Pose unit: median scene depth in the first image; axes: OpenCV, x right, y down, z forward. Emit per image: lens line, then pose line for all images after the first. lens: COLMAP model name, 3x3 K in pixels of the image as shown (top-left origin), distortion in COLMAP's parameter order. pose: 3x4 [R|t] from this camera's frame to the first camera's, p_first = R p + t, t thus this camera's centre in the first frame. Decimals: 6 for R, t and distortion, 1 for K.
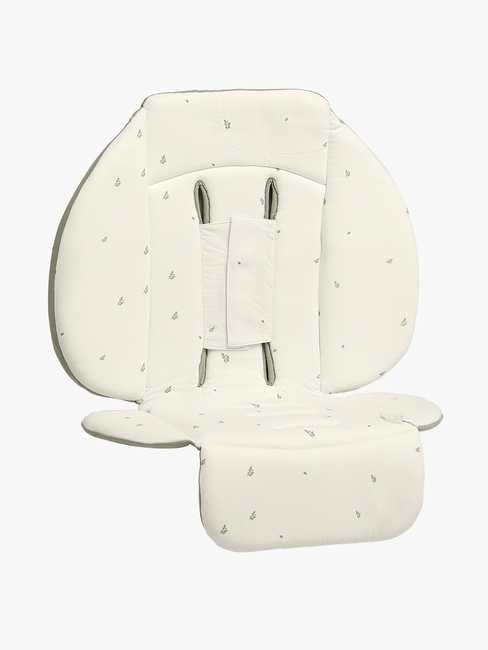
lens RADIAL K [[2593.8, 0, 244.0], [0, 2593.8, 325.0], [0, 0, 1]] dist [0.186921, -2.099222]
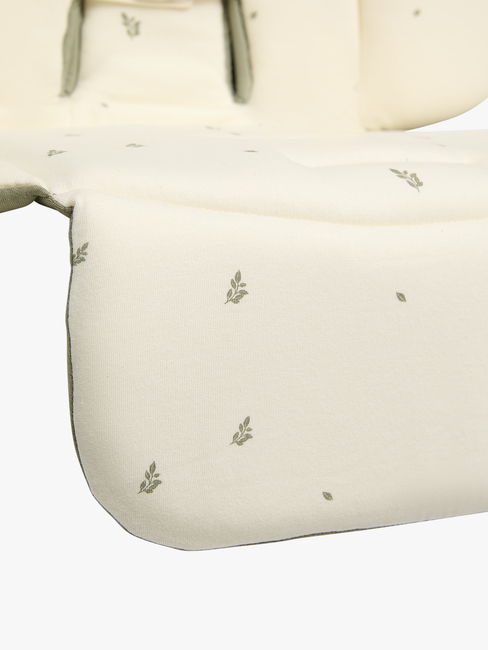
lens RADIAL K [[2593.8, 0, 244.0], [0, 2593.8, 325.0], [0, 0, 1]] dist [0.186921, -2.099222]
pose [[0.998545, -0.005161, 0.053684, -0.011430], [0.003230, 0.999346, 0.036006, 0.043884], [-0.053835, -0.035781, 0.997909, 0.612986]]
